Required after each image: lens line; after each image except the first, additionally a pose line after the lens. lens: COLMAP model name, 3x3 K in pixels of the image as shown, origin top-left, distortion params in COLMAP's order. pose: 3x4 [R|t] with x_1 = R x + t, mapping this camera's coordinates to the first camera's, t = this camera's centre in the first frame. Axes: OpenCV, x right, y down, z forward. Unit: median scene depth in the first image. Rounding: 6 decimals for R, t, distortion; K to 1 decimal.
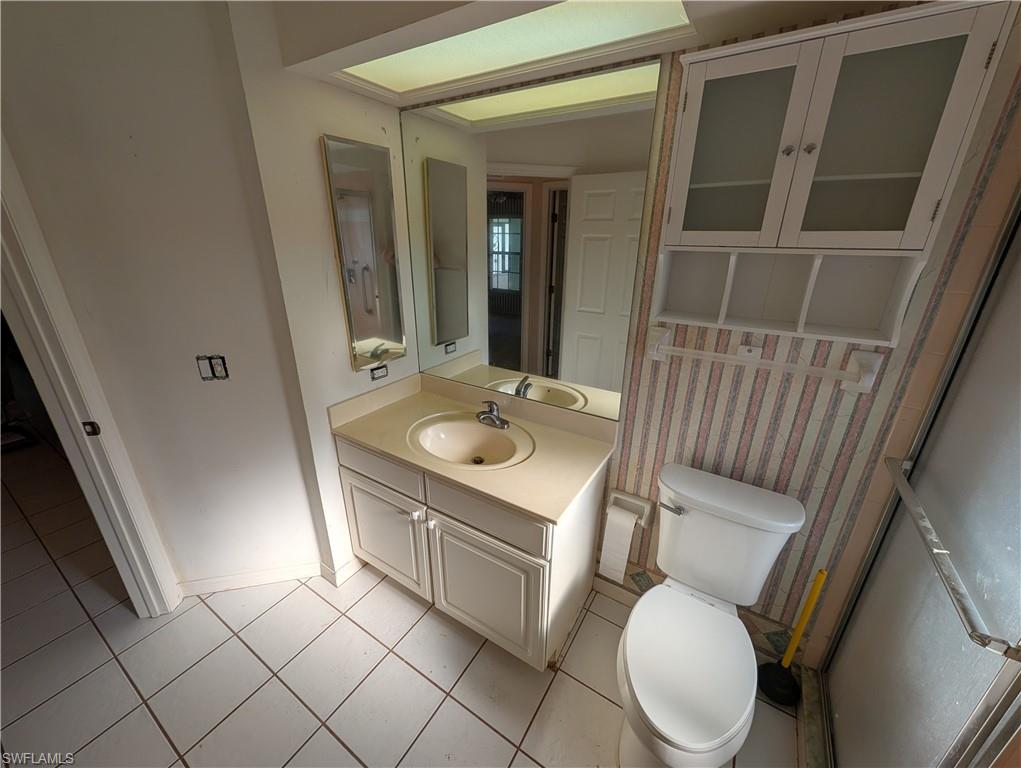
lens RADIAL K [[393.5, 0, 510.3], [0, 393.5, 383.4], [0, 0, 1]] dist [0.001279, -0.000545]
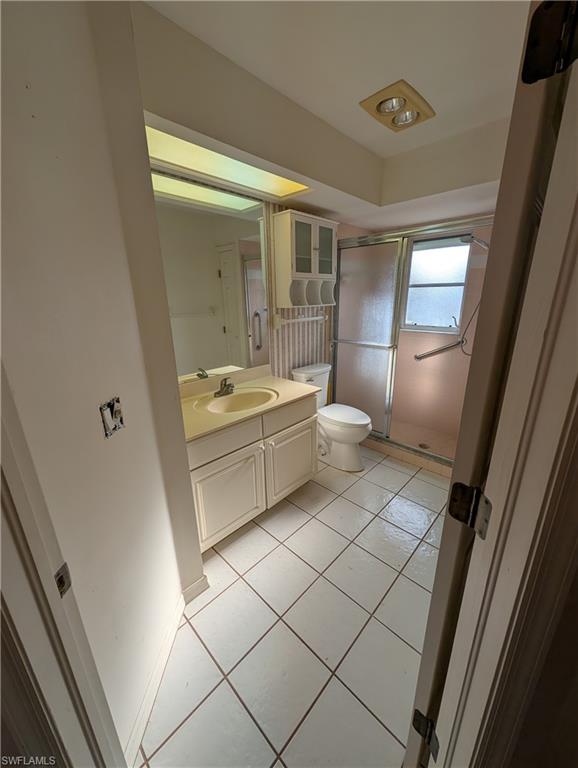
lens RADIAL K [[296.0, 0, 291.0], [0, 296.0, 385.0], [0, 0, 1]] dist [0.001279, -0.000545]
pose [[0.201365, -0.294573, 0.934173, -1.404886], [0.363192, 0.908180, 0.208090, -0.100087], [-0.909695, 0.297382, 0.289862, 0.562040]]
